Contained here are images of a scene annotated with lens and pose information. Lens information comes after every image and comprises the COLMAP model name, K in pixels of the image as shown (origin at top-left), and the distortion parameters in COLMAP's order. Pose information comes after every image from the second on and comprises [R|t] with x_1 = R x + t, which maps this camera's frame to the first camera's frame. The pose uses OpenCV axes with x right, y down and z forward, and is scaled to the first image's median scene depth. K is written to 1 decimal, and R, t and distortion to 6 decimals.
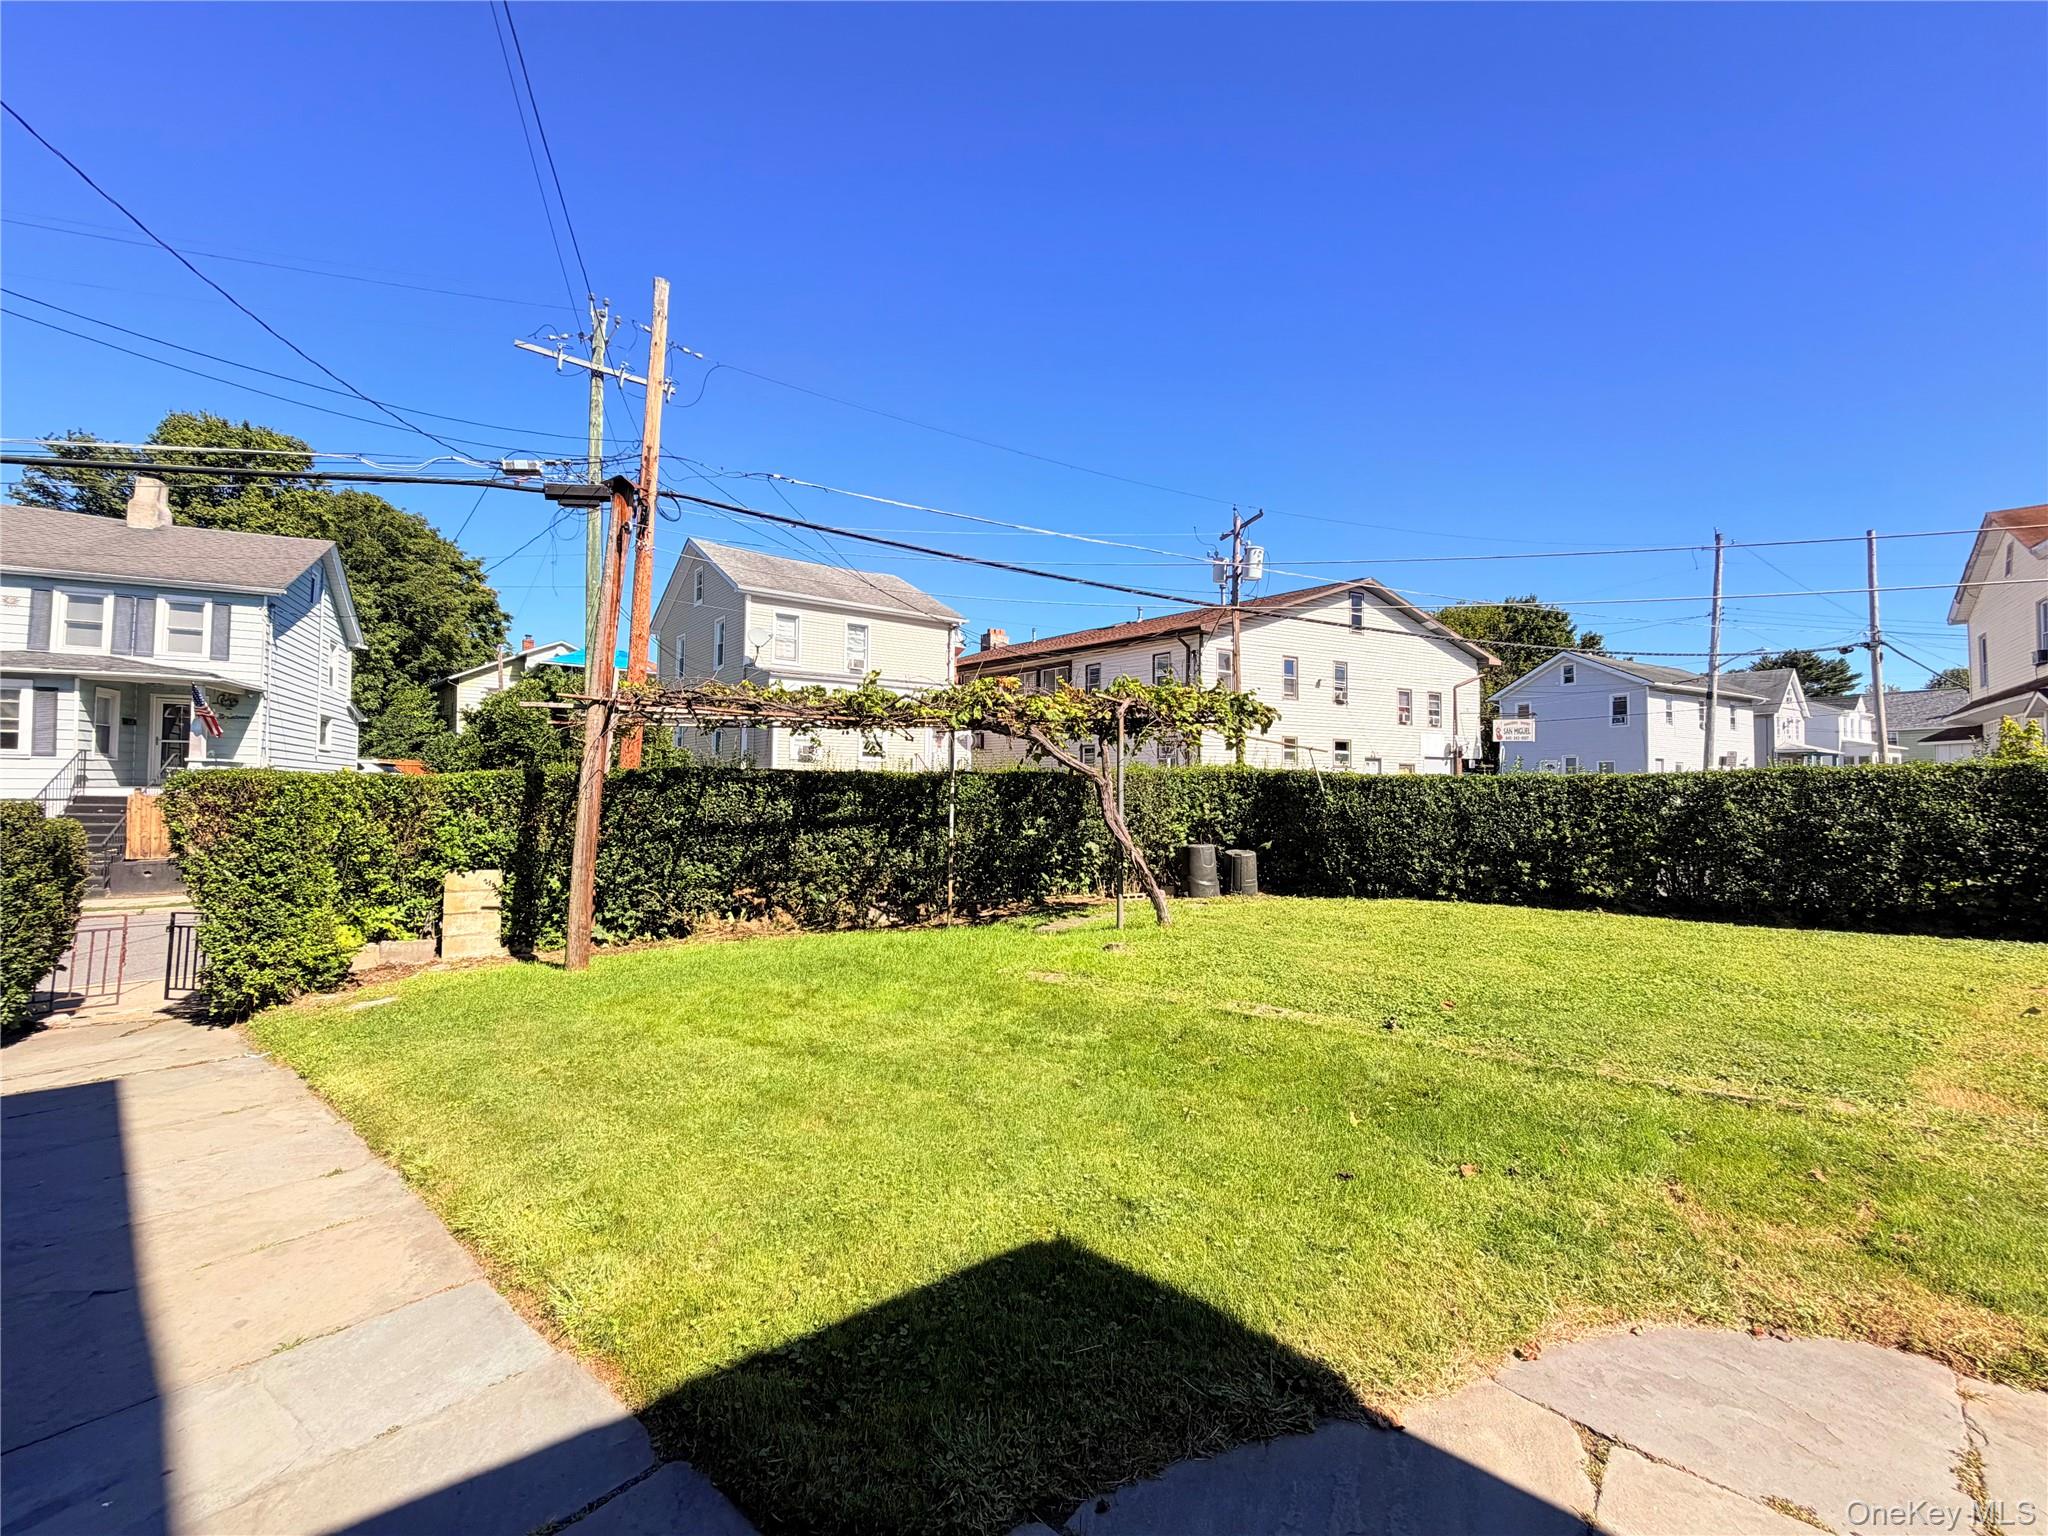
lens RADIAL K [[814.7, 0, 1020.6], [0, 814.7, 762.8], [0, 0, 1]] dist [-0.001937, -0.000669]
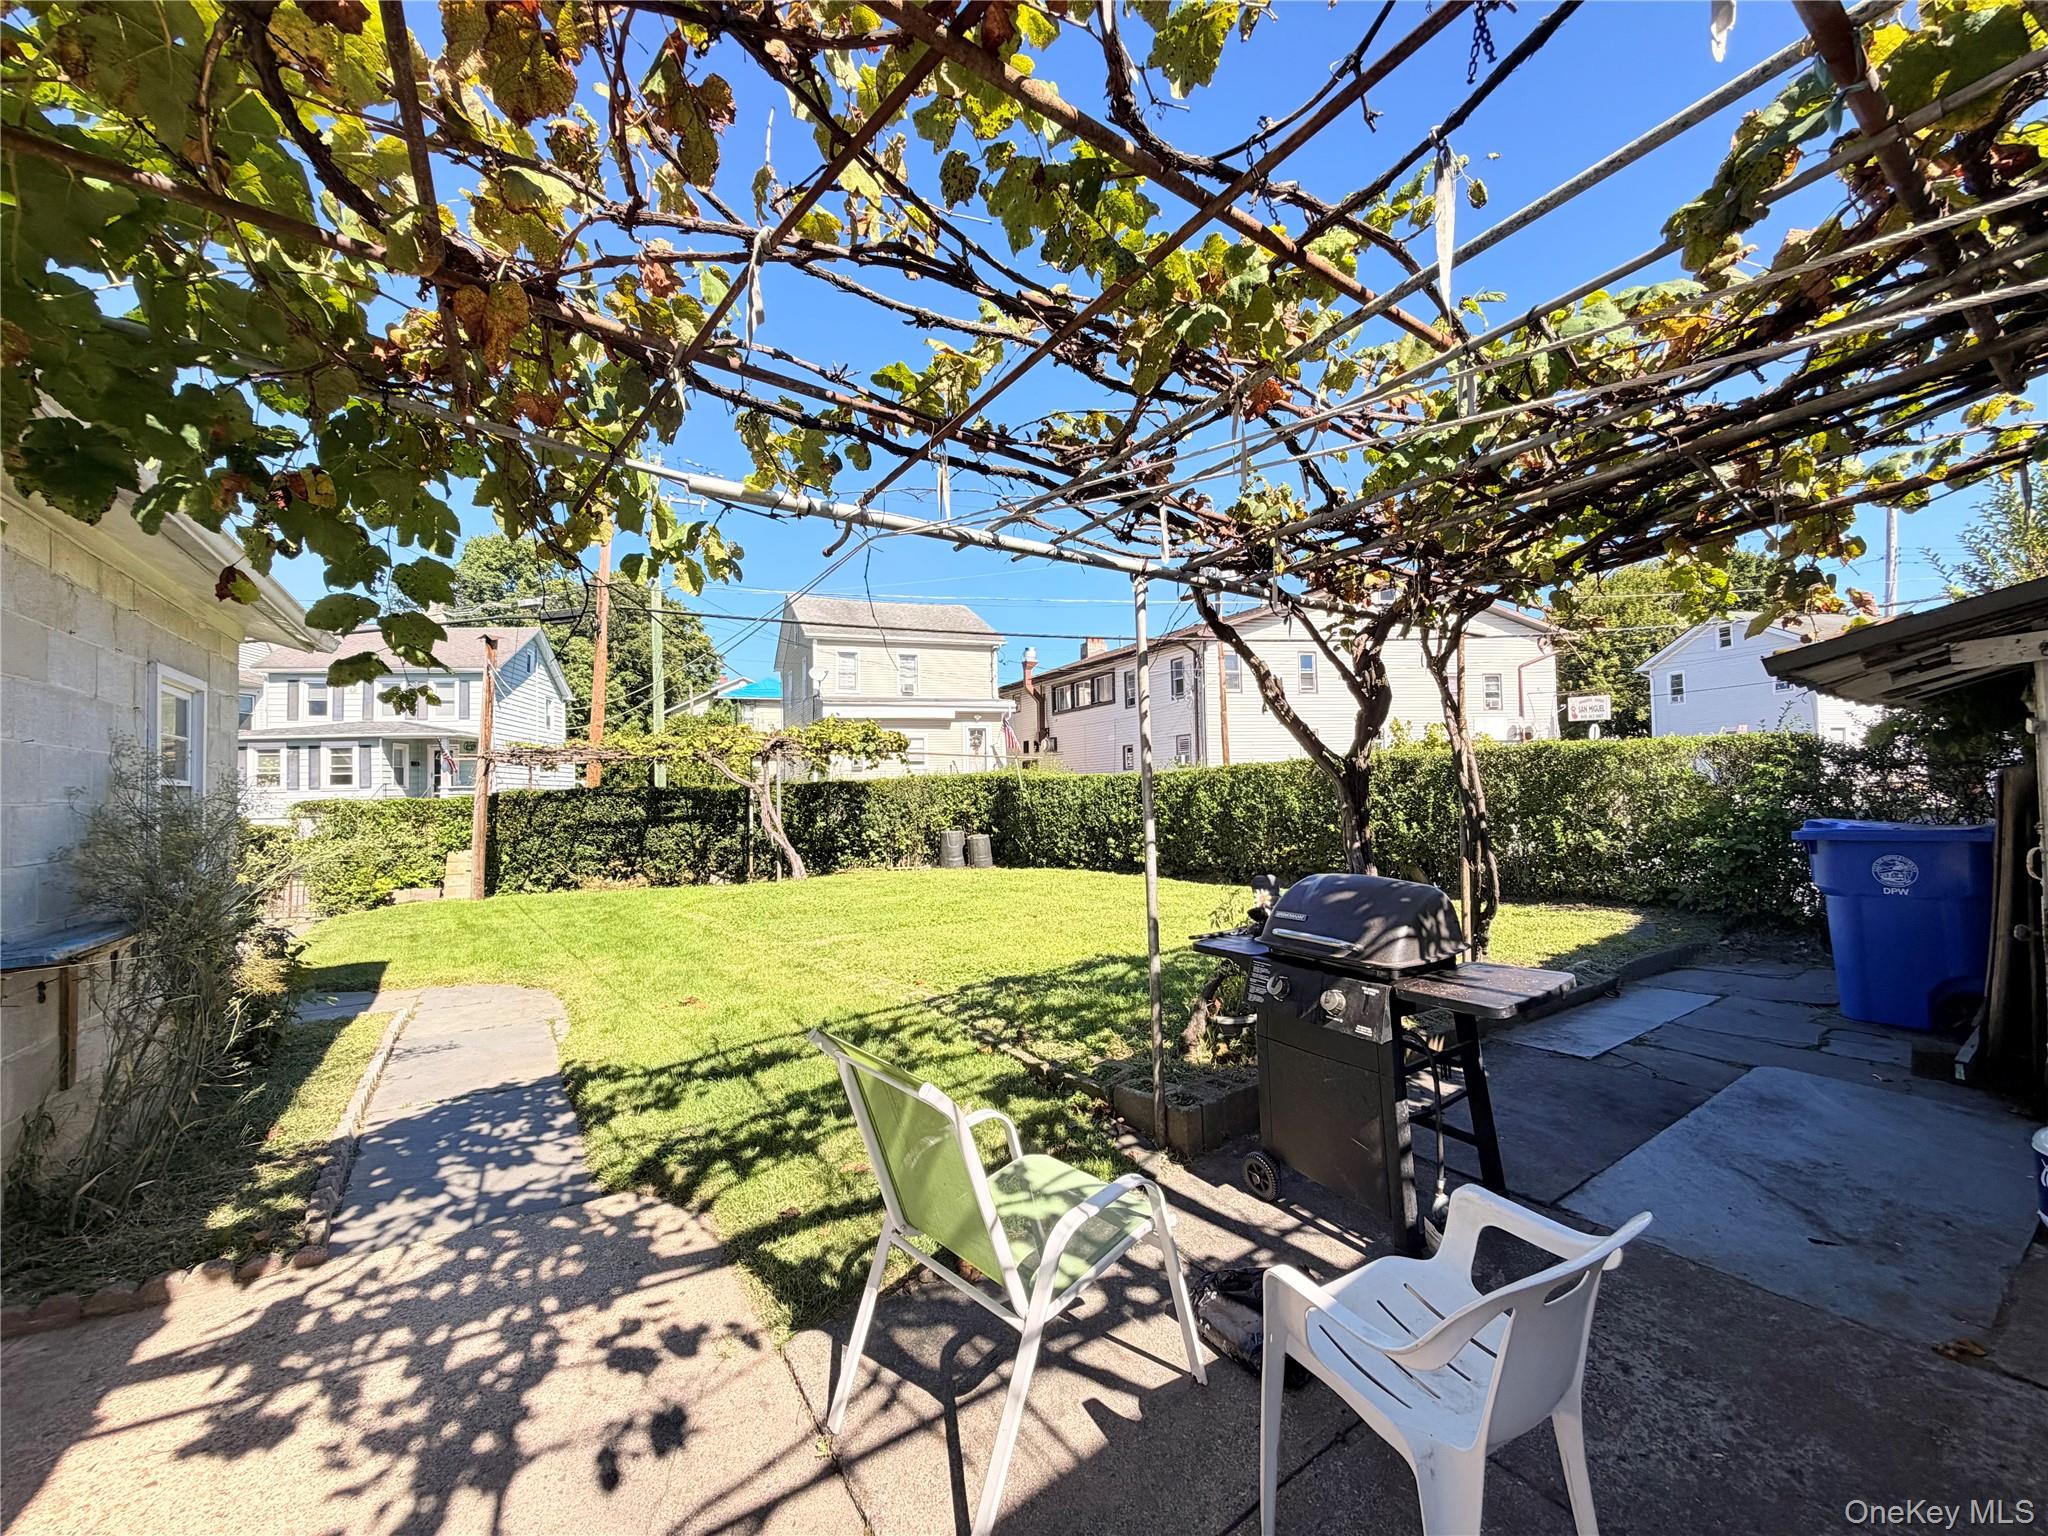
lens RADIAL K [[814.7, 0, 1029.6], [0, 814.7, 769.1], [0, 0, 1]] dist [-0.001937, -0.000669]
pose [[0.960864, -0.036640, -0.274586, 0.803319], [0.040151, 0.999168, 0.007177, -0.007456], [0.274094, -0.017921, 0.961536, -0.296179]]
